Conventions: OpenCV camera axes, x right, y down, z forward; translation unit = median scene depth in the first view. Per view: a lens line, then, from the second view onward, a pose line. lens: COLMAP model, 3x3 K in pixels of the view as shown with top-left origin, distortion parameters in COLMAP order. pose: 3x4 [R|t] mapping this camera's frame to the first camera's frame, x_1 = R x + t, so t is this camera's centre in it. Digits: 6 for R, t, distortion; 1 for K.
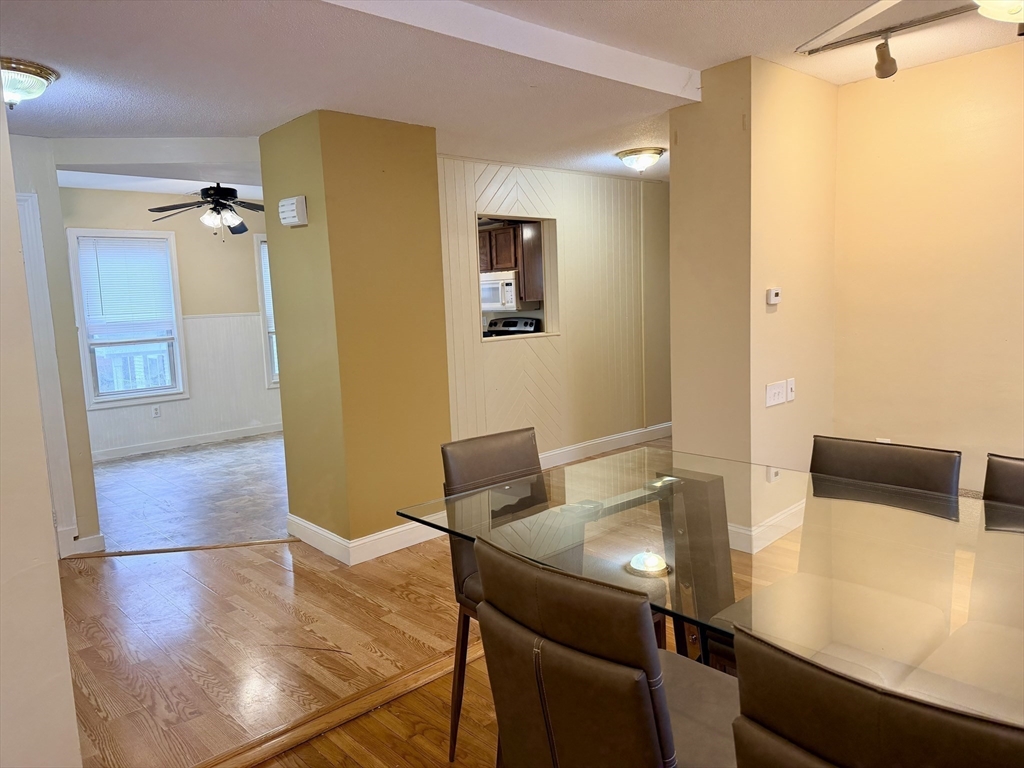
lens RADIAL K [[717.8, 0, 515.1], [0, 717.8, 388.0], [0, 0, 1]] dist [0.049965, -0.054633]
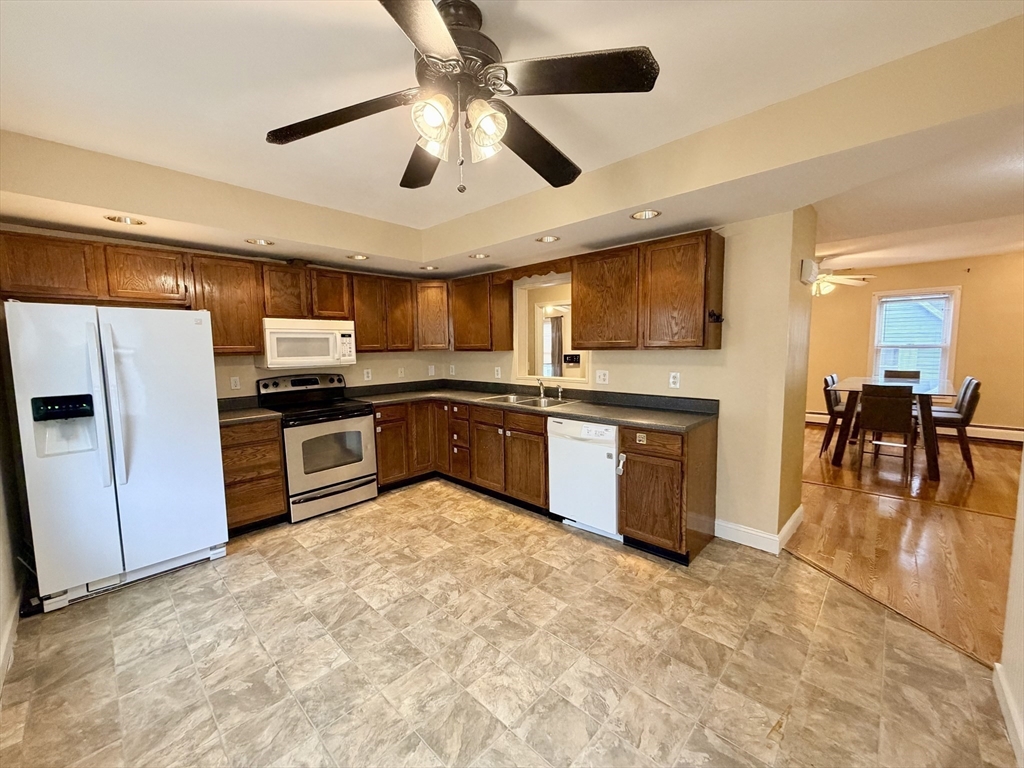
lens RADIAL K [[408.5, 0, 513.9], [0, 408.5, 385.3], [0, 0, 1]] dist [-0.003051, 0.000878]
pose [[-0.058523, -0.057354, 0.996637, -0.619457], [0.141916, 0.987731, 0.065174, -0.101305], [-0.988147, 0.145253, -0.049666, 0.970158]]
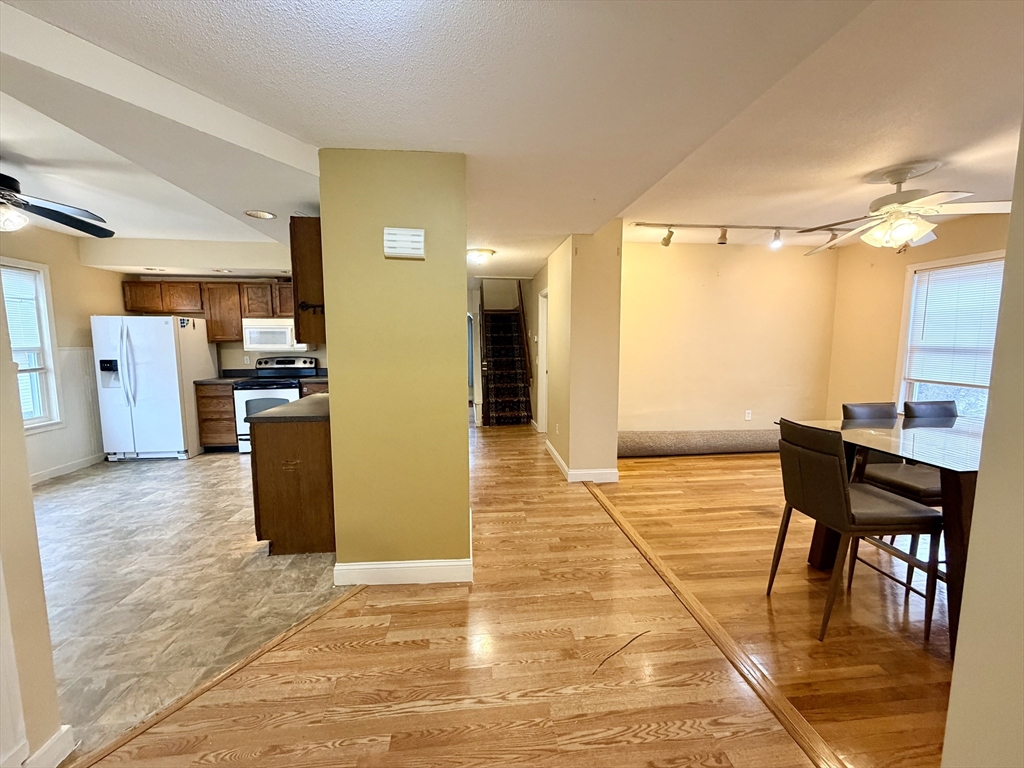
lens RADIAL K [[408.5, 0, 512.8], [0, 408.5, 384.4], [0, 0, 1]] dist [-0.003051, 0.000878]
pose [[0.601994, -0.046247, 0.797160, -0.406944], [0.079216, 0.996855, -0.001990, -0.024478], [-0.794562, 0.064346, 0.603764, 0.346273]]
